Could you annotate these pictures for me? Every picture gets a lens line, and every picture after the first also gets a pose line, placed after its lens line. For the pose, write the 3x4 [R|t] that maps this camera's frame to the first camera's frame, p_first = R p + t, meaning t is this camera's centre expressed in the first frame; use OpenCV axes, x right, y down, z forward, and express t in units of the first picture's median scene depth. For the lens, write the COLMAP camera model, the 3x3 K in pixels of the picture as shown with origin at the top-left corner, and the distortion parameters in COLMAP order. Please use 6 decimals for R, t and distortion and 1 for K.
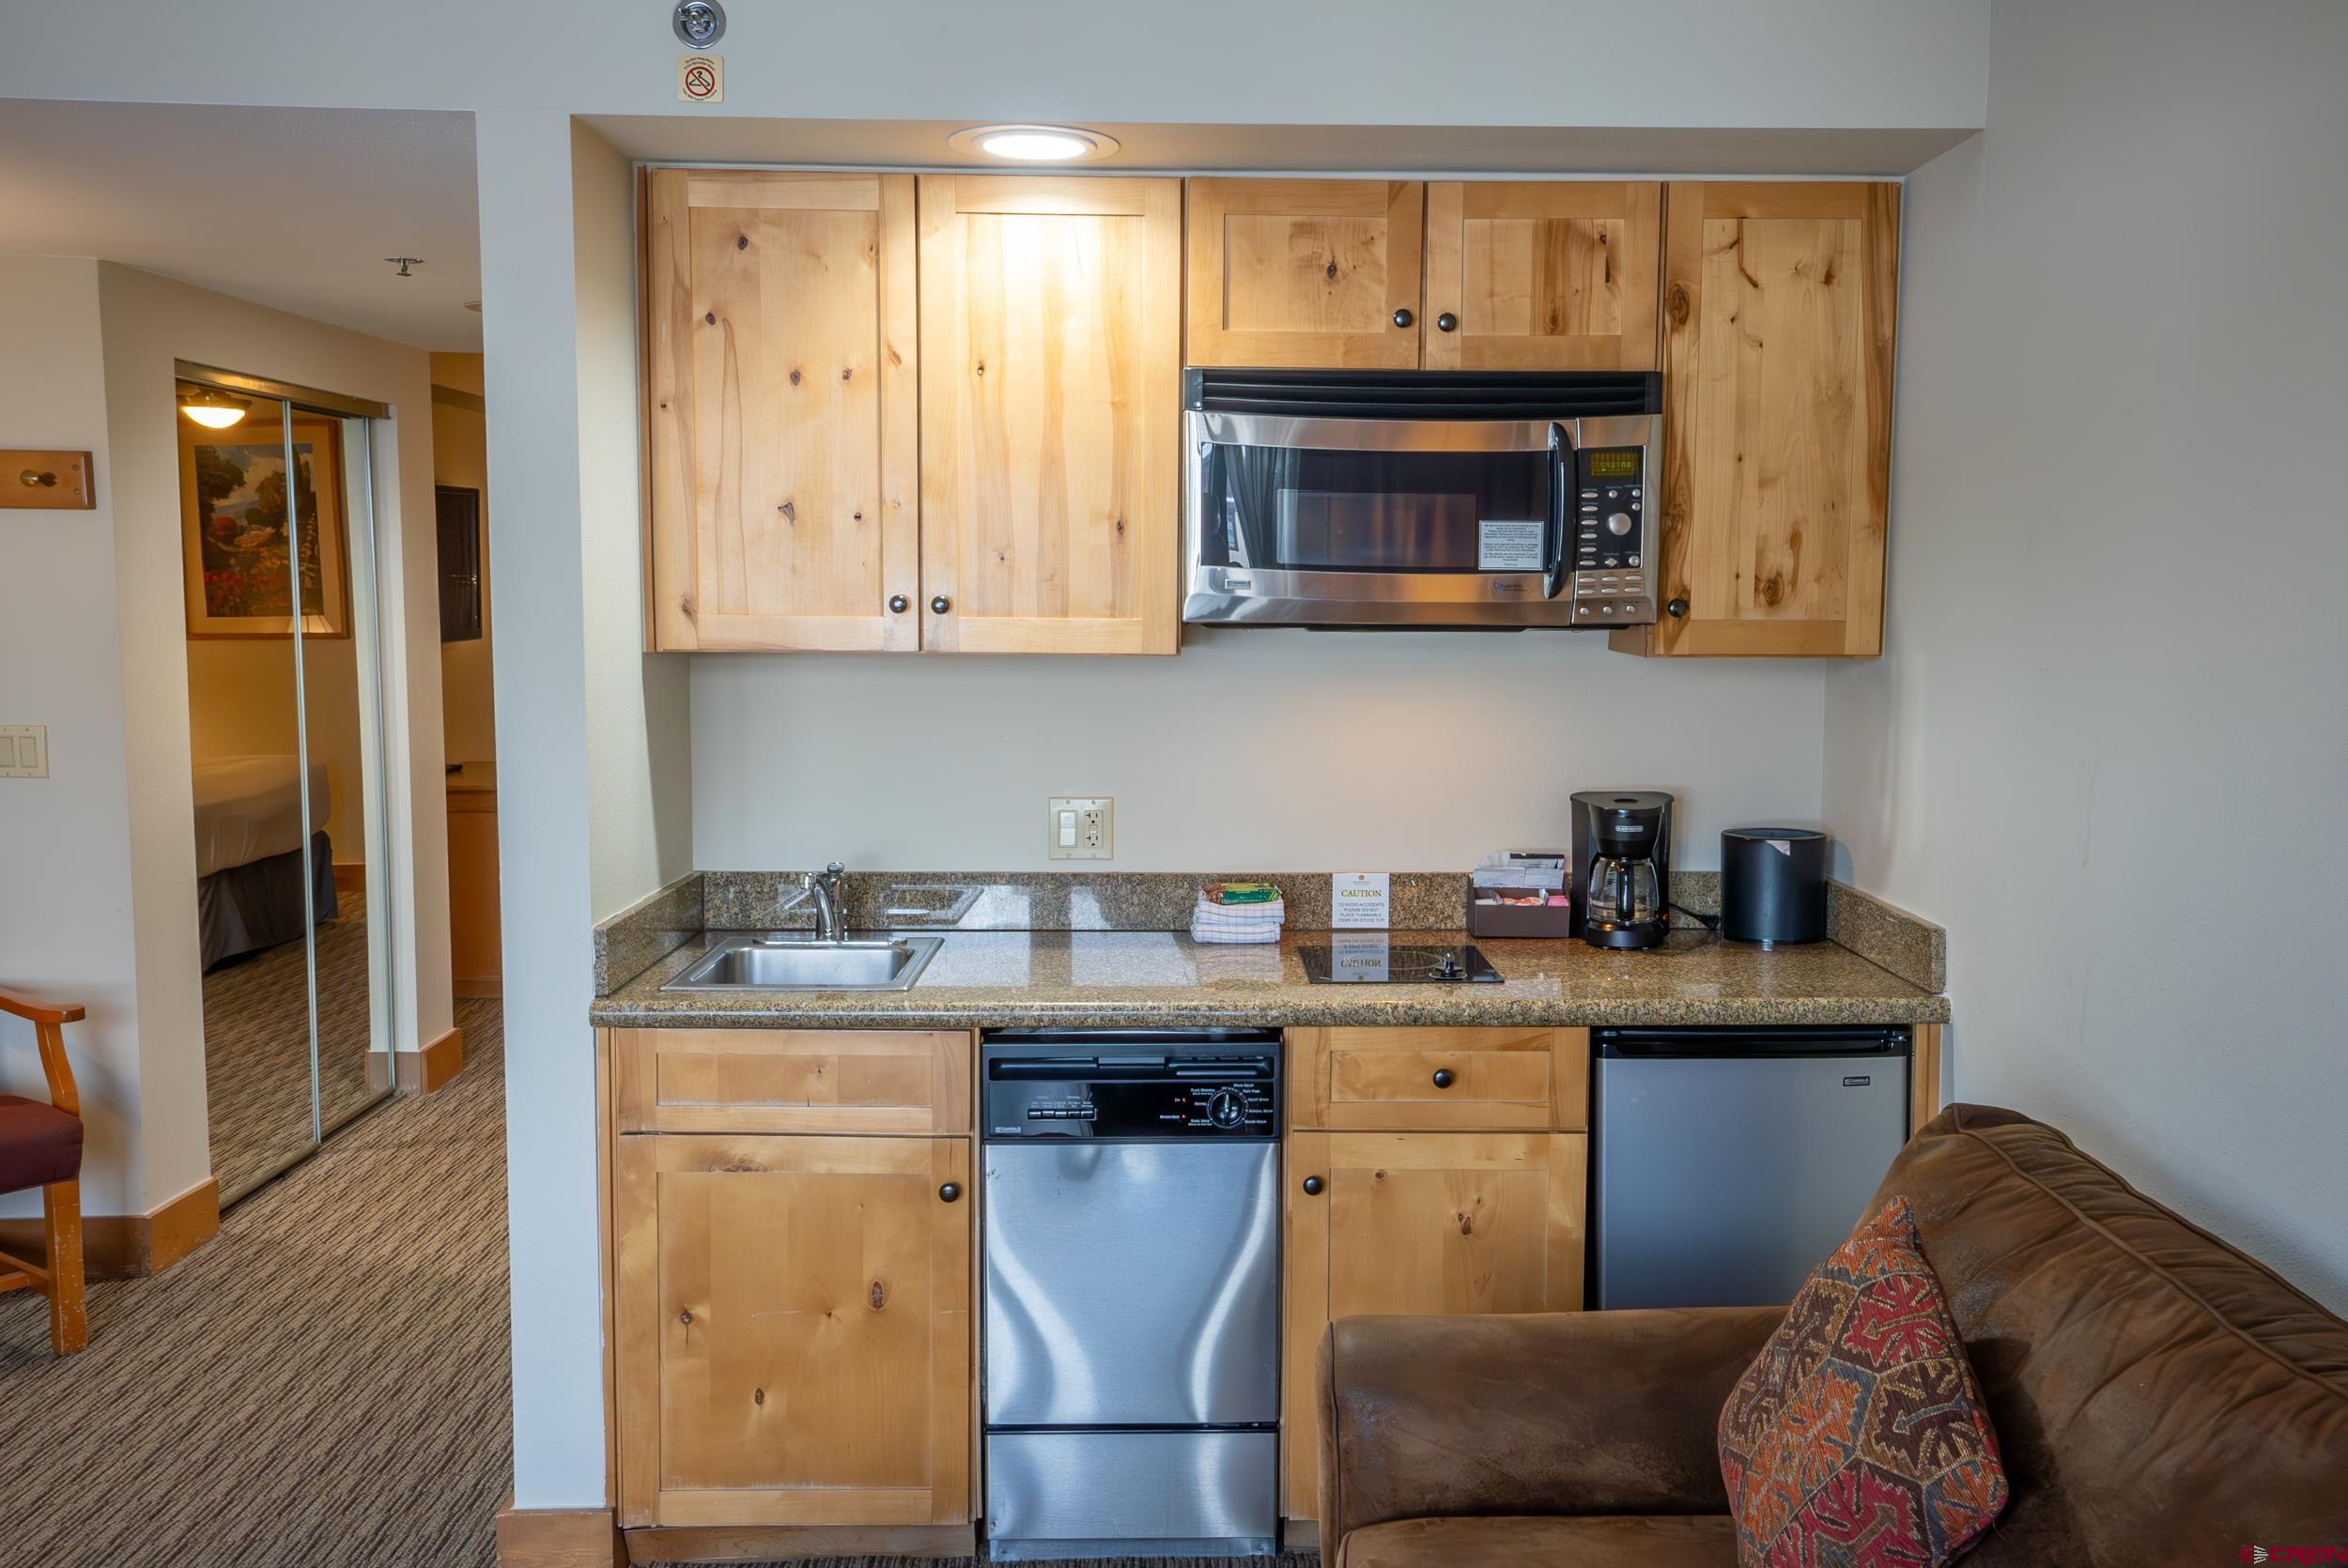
lens RADIAL K [[2005.7, 0, 1229.4], [0, 2005.7, 776.6], [0, 0, 1]] dist [0.011780, 0.057729]
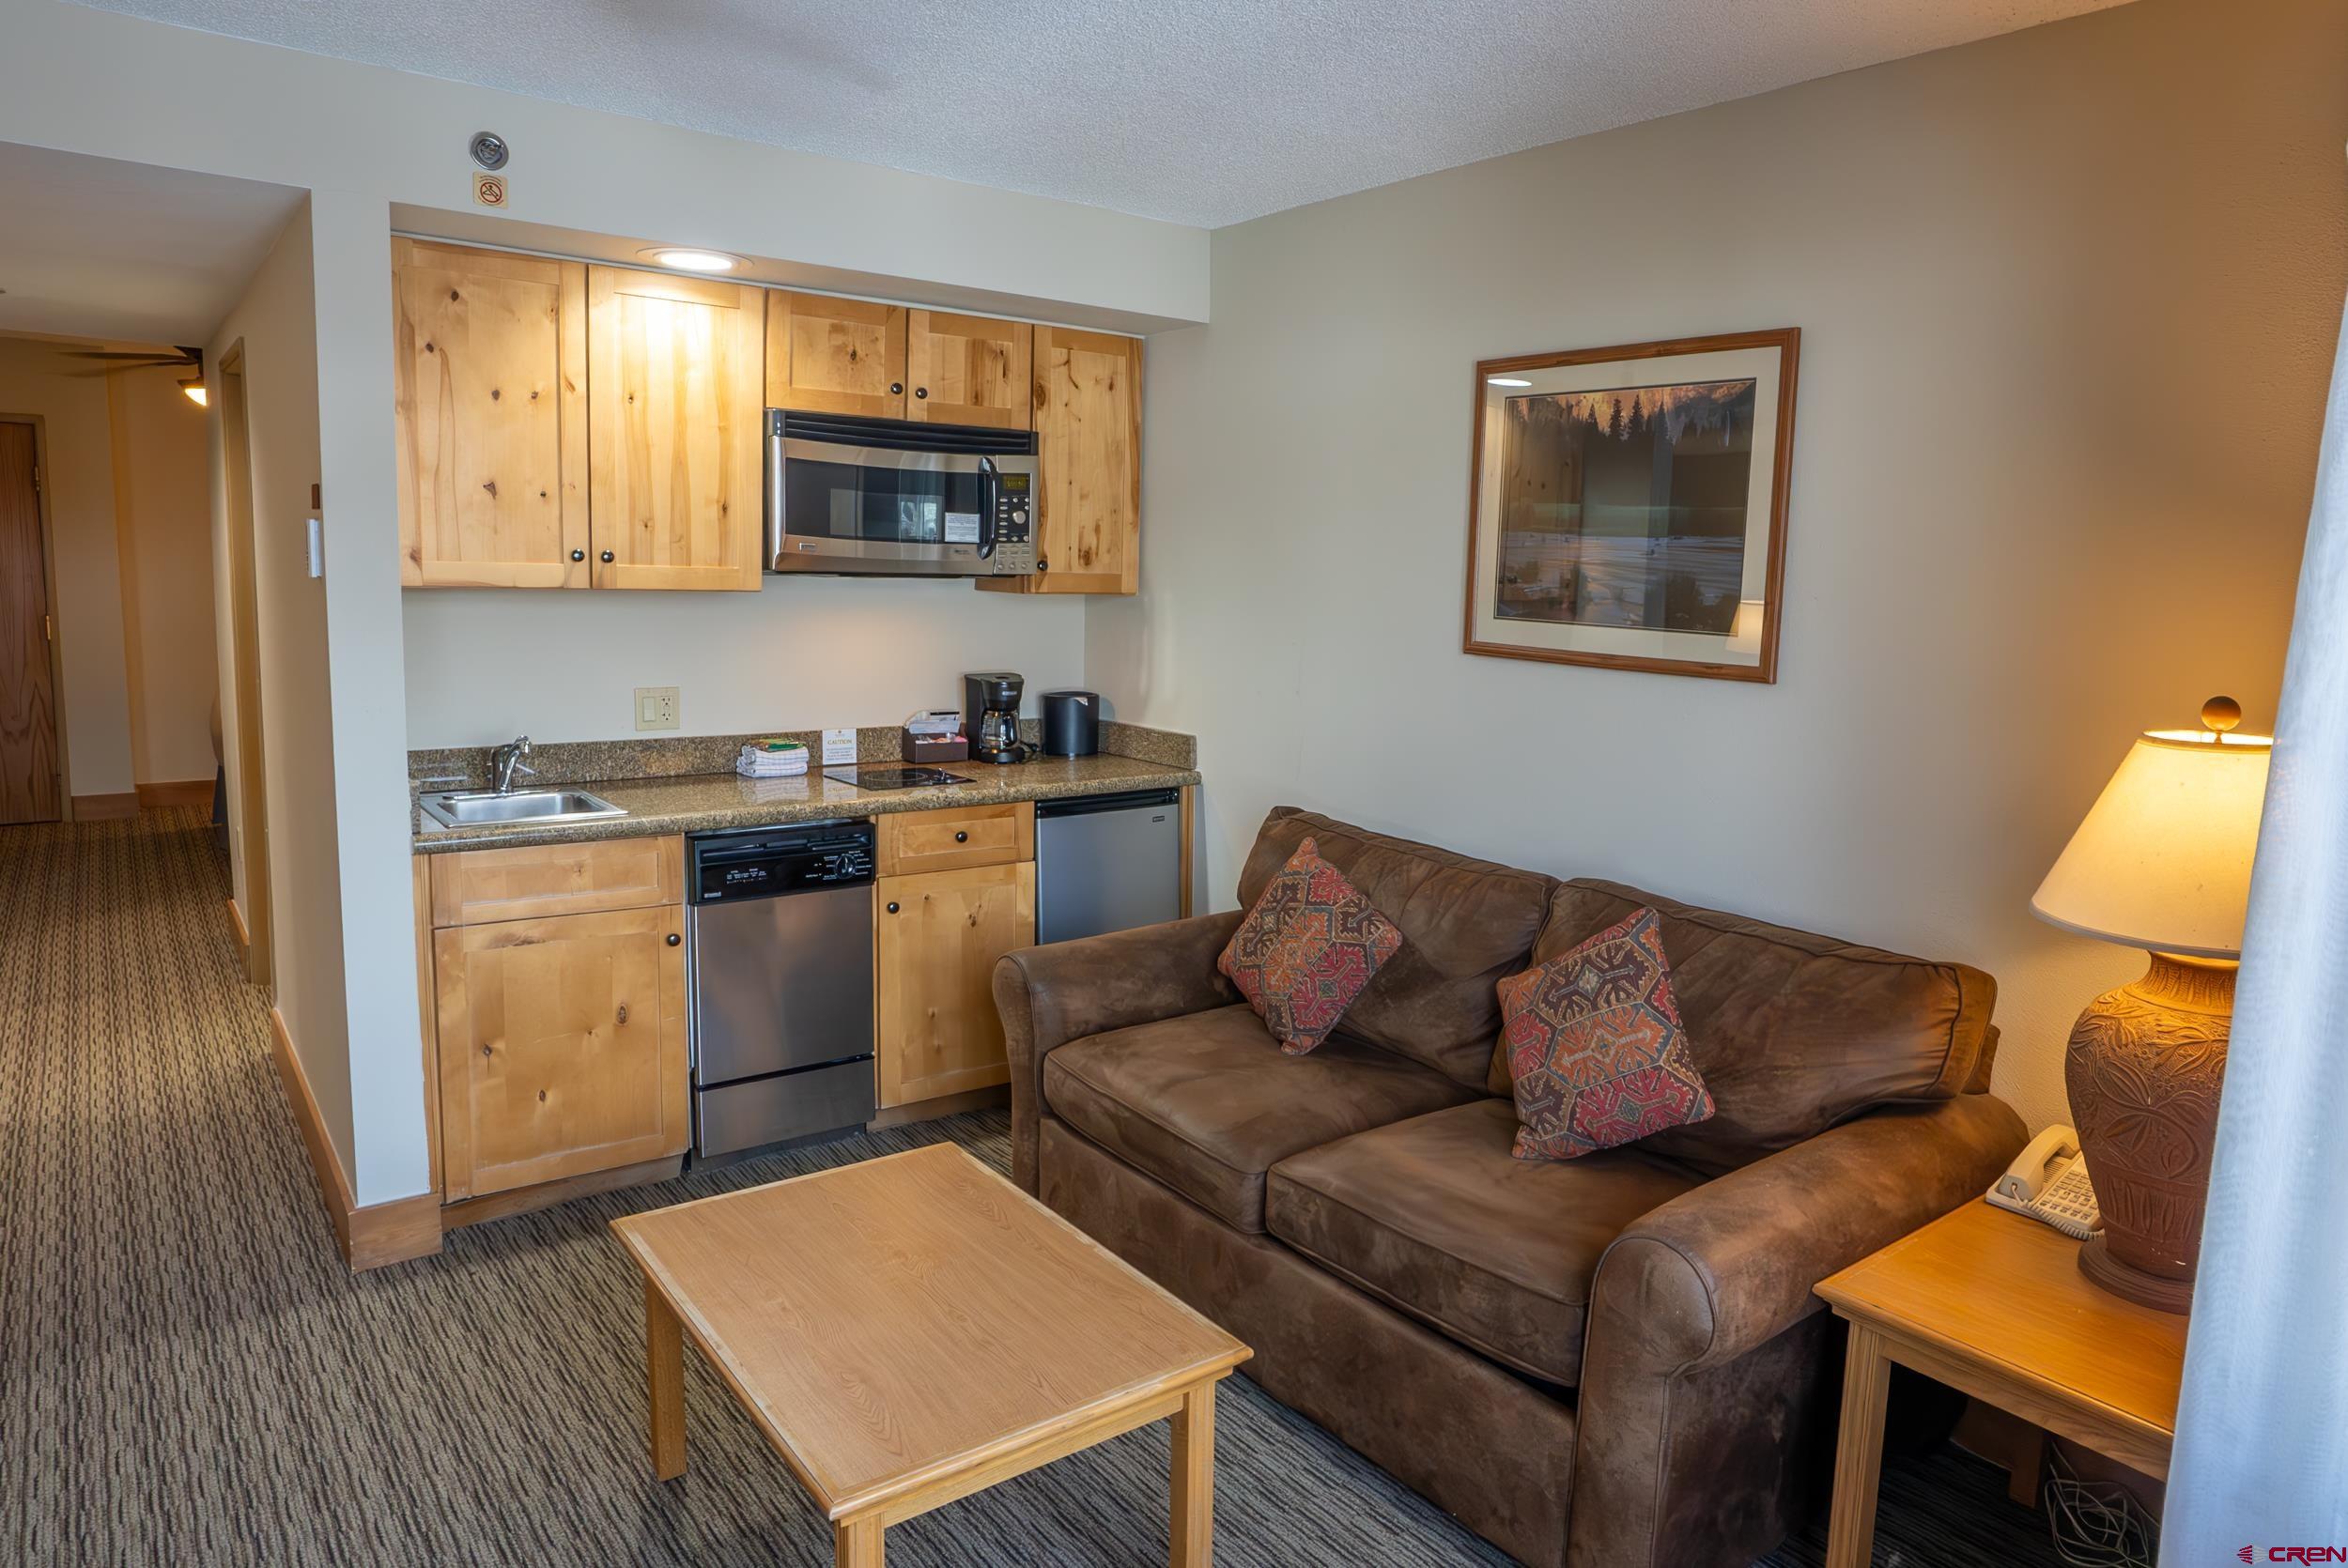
lens RADIAL K [[1482.7, 0, 1281.0], [0, 1482.7, 751.7], [0, 0, 1]] dist [-0.057300, 0.036360]
pose [[0.788429, -0.059482, 0.612243, -0.424550], [0.034321, 0.998017, 0.052764, 0.018046], [-0.614167, -0.020588, 0.788907, -0.161505]]
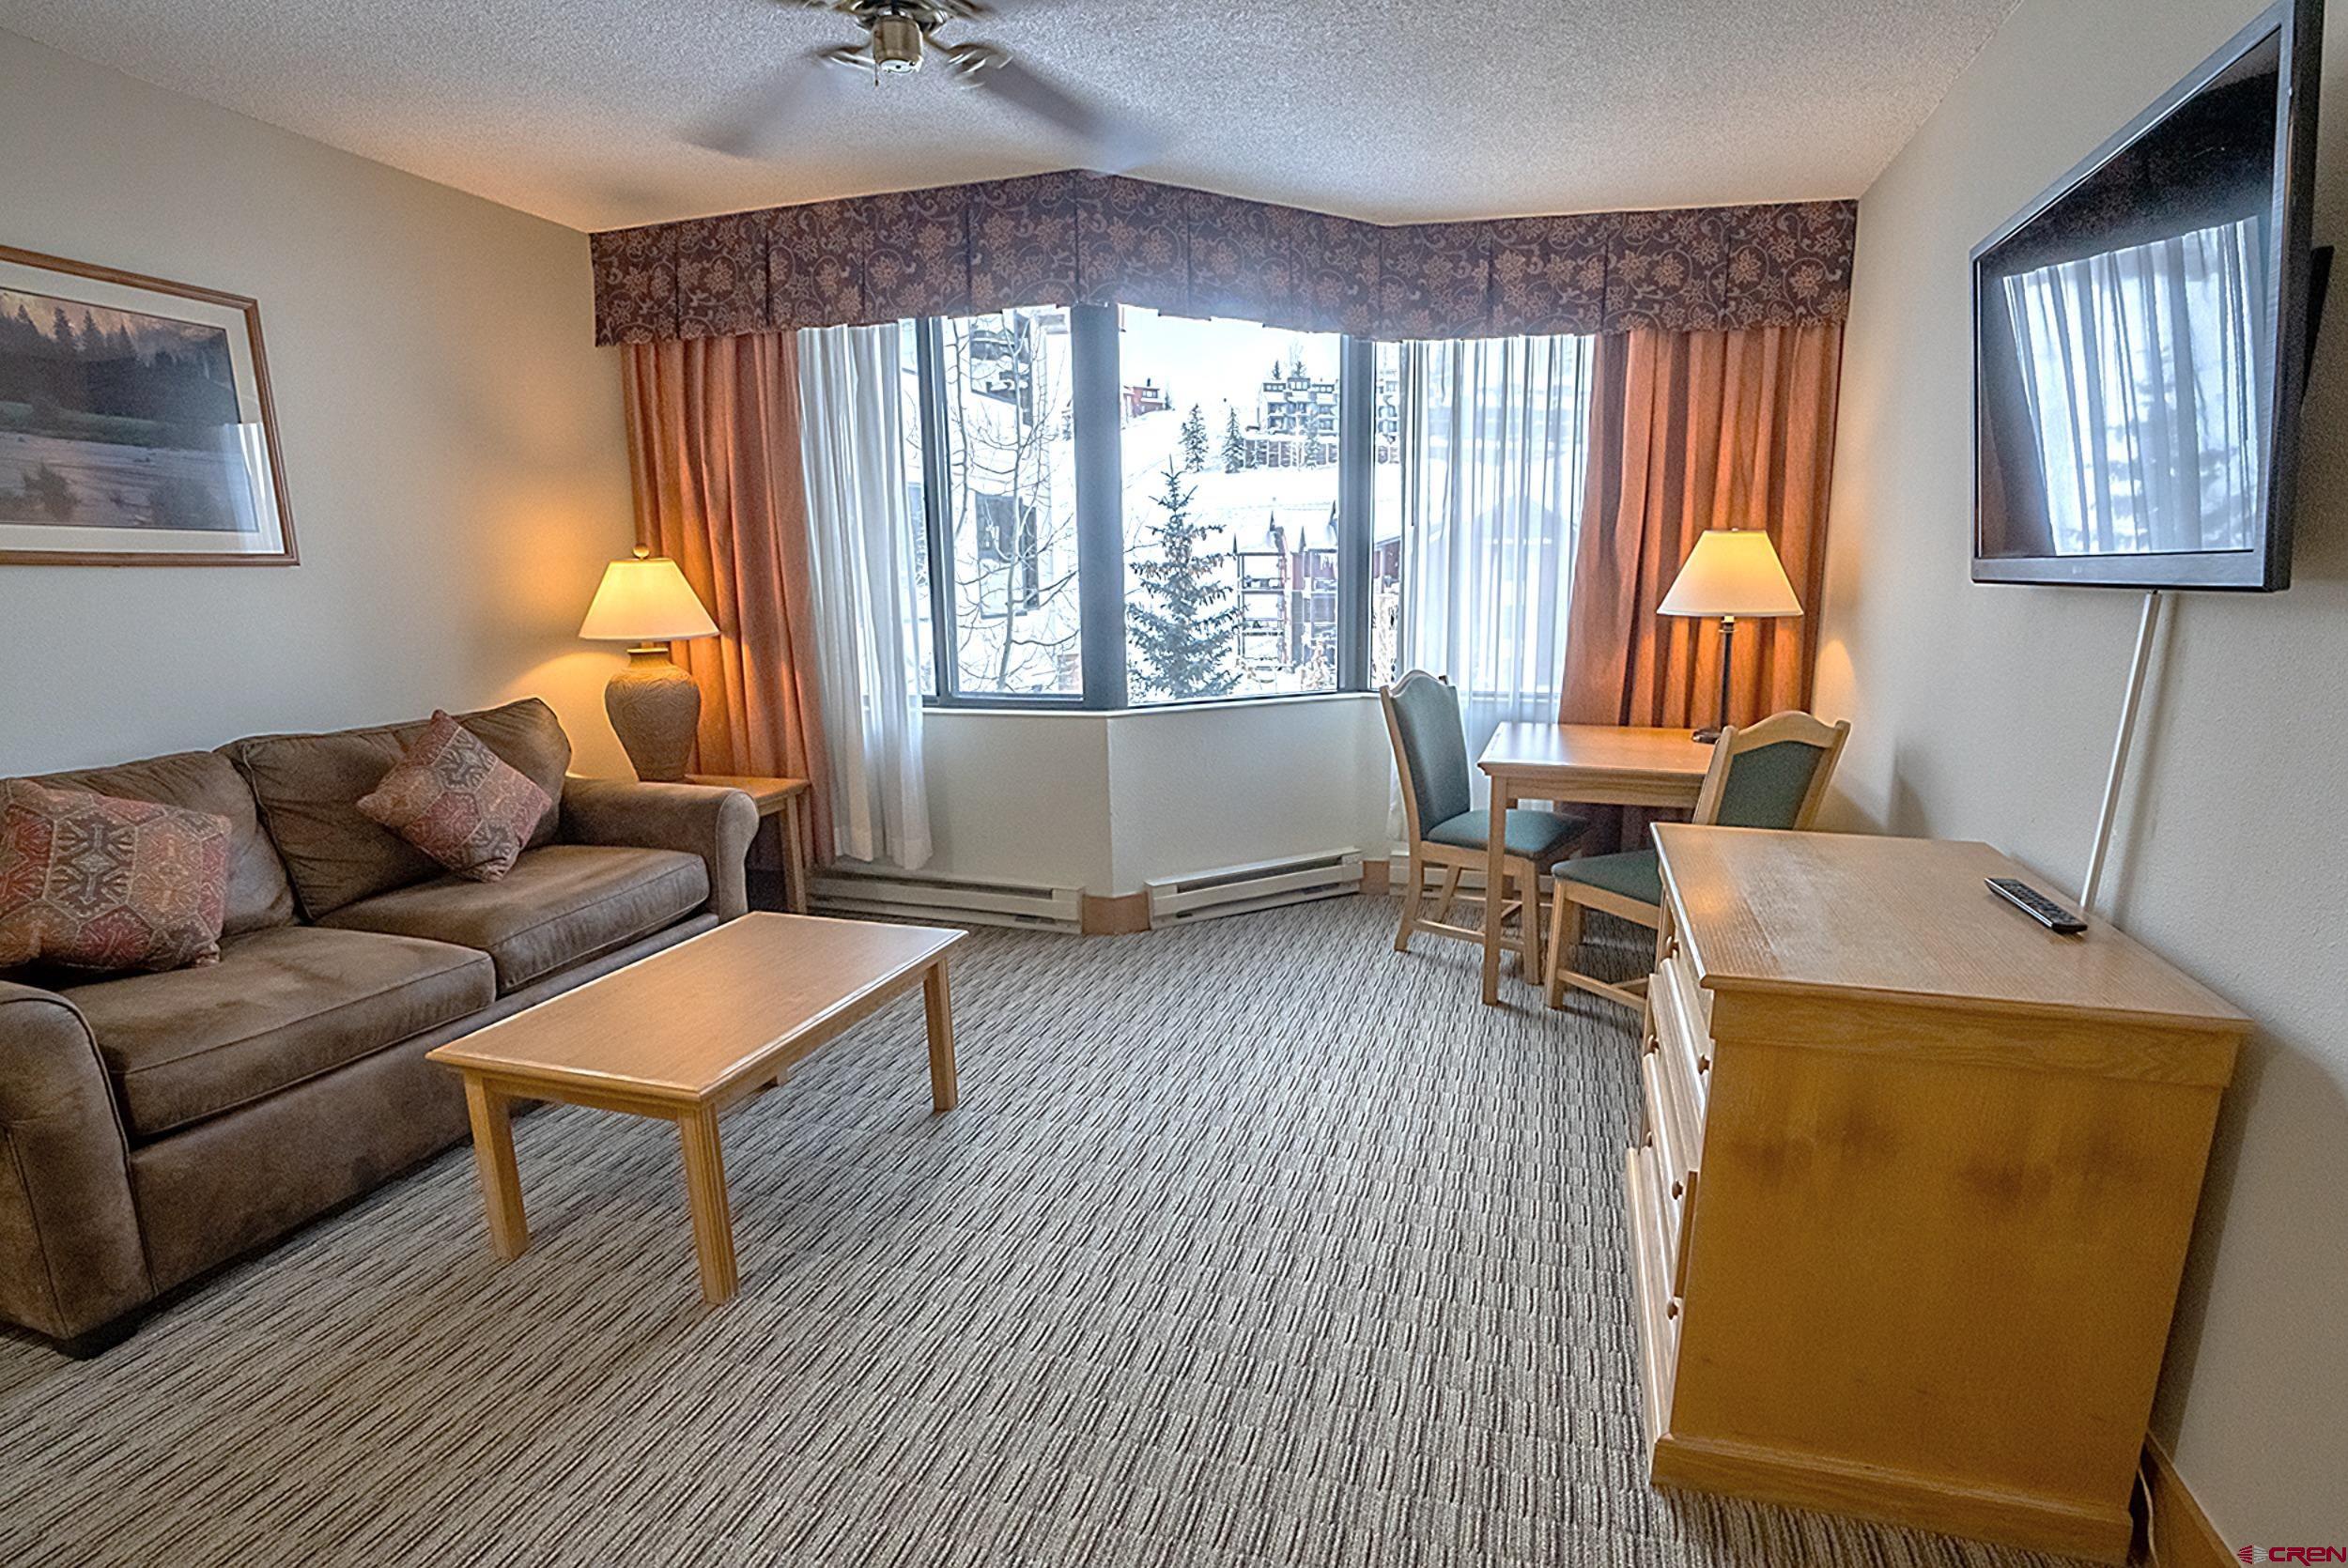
lens RADIAL K [[1202.7, 0, 1174.0], [0, 1202.7, 784.0], [0, 0, 1]] dist [0.002710, 0.029424]
pose [[-0.941294, -0.051515, 0.333633, -0.685740], [0.044199, 0.960975, 0.273082, -0.034840], [-0.334681, 0.271796, -0.902283, 1.060387]]
